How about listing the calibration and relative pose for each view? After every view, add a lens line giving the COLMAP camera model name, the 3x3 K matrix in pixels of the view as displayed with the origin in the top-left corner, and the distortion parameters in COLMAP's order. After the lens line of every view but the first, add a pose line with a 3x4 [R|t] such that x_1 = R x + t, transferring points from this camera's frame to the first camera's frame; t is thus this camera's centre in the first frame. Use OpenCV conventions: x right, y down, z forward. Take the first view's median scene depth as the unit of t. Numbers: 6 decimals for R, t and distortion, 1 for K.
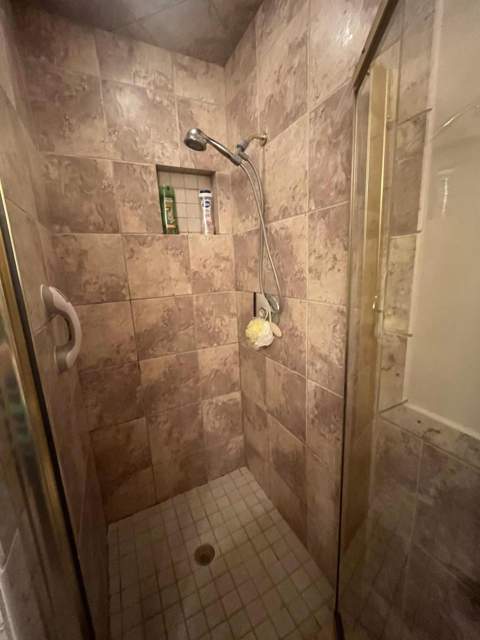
lens RADIAL K [[257.5, 0, 240.7], [0, 257.5, 317.6], [0, 0, 1]] dist [-0.001976, 0.000330]
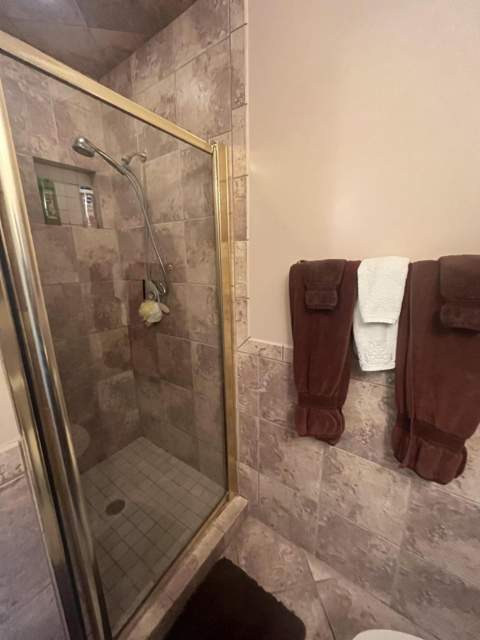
lens RADIAL K [[257.5, 0, 240.3], [0, 257.5, 317.7], [0, 0, 1]] dist [-0.001976, 0.000330]
pose [[0.881962, -0.075522, 0.465231, -0.138143], [0.070115, 0.997119, 0.028943, 0.090225], [-0.466077, 0.007093, 0.884716, -0.332393]]
